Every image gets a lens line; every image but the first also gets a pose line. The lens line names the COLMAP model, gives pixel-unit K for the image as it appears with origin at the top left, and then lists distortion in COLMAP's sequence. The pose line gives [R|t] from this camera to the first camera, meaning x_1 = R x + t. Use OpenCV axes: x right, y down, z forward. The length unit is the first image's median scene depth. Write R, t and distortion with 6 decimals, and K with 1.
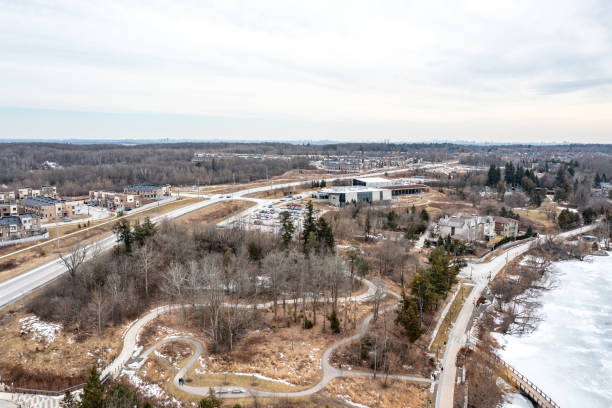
lens RADIAL K [[486.2, 0, 312.4], [0, 486.2, 205.8], [0, 0, 1]] dist [-0.003056, 0.033199]
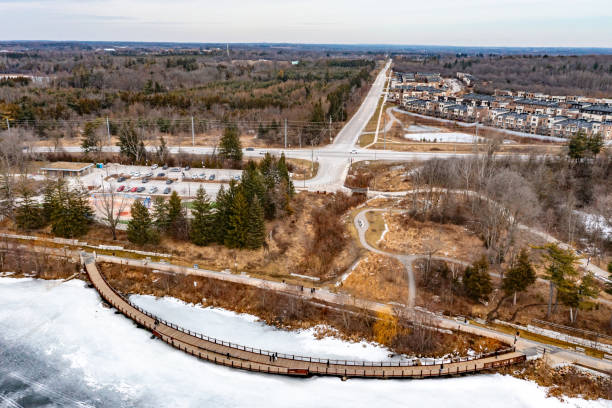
lens RADIAL K [[492.1, 0, 311.8], [0, 492.1, 203.4], [0, 0, 1]] dist [-0.001636, 0.046193]
pose [[-0.096487, 0.296412, -0.950174, 1.118571], [-0.147162, 0.939888, 0.308147, -0.106755], [0.984395, 0.169562, -0.047067, 0.802317]]
